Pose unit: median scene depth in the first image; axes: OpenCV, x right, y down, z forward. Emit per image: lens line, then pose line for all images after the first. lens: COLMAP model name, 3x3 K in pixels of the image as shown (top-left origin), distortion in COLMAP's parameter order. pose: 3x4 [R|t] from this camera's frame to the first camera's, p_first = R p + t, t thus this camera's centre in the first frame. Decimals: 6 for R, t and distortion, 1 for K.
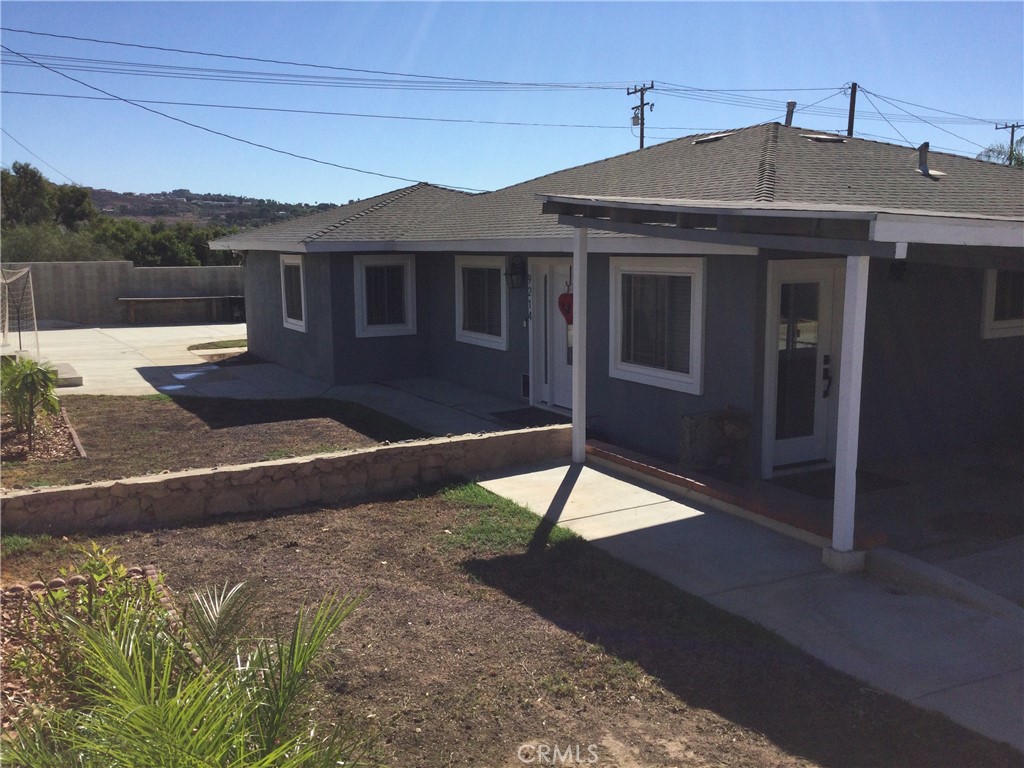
lens RADIAL K [[915.4, 0, 512.2], [0, 915.4, 381.6], [0, 0, 1]] dist [0.107252, -0.219778]
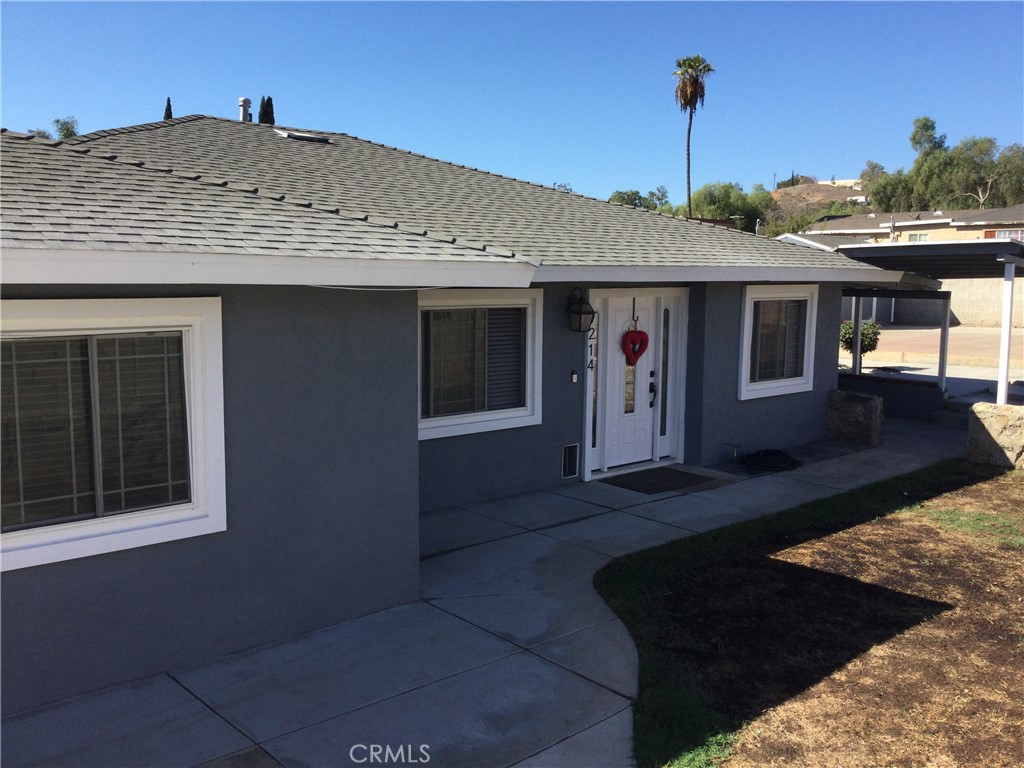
lens RADIAL K [[915.4, 0, 512.2], [0, 915.4, 381.6], [0, 0, 1]] dist [0.107252, -0.219778]
pose [[-0.226424, -0.104811, 0.968373, -0.593873], [0.139659, 0.980428, 0.138770, -0.145997], [-0.963965, 0.166663, -0.207354, 1.031116]]
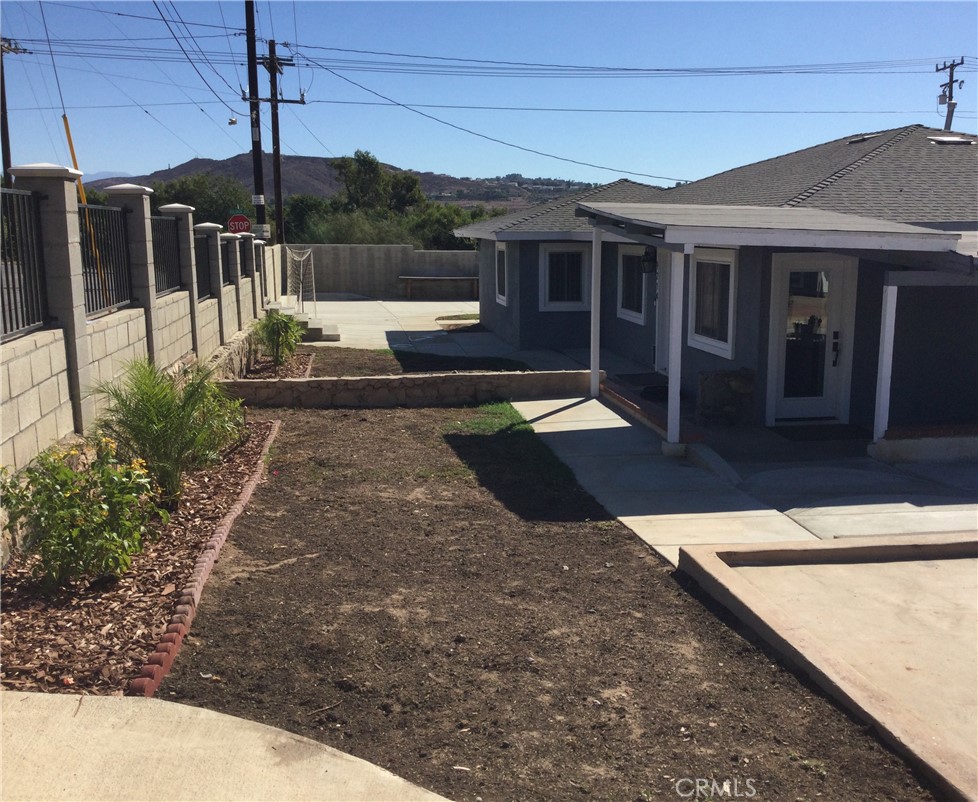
lens RADIAL K [[954.4, 0, 546.1], [0, 954.4, 404.5], [0, 0, 1]] dist [0.097626, -0.176155]
pose [[0.953864, 0.064508, -0.293229, 0.216072], [-0.054882, 0.997653, 0.040944, 0.022526], [0.295182, -0.022962, 0.955165, -0.204781]]
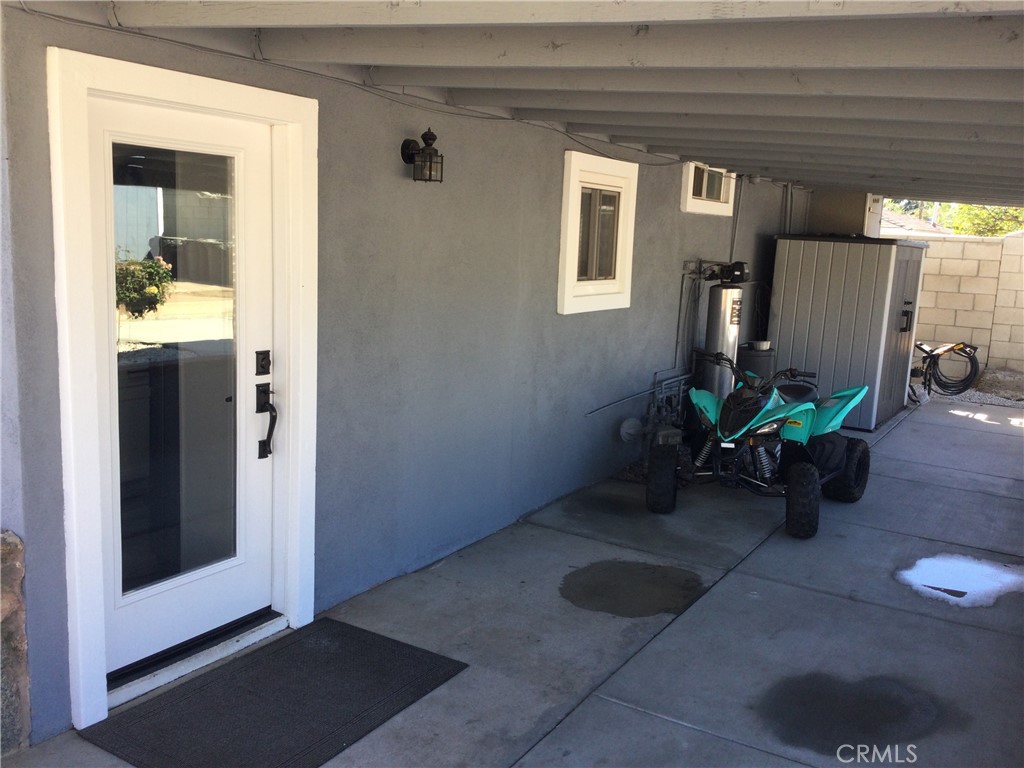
lens RADIAL K [[915.4, 0, 512.2], [0, 915.4, 381.6], [0, 0, 1]] dist [0.107252, -0.219778]
pose [[0.862104, -0.032718, 0.505674, 0.141834], [0.021586, 0.999379, 0.027860, -0.014893], [-0.506272, -0.013103, 0.862274, 0.369254]]
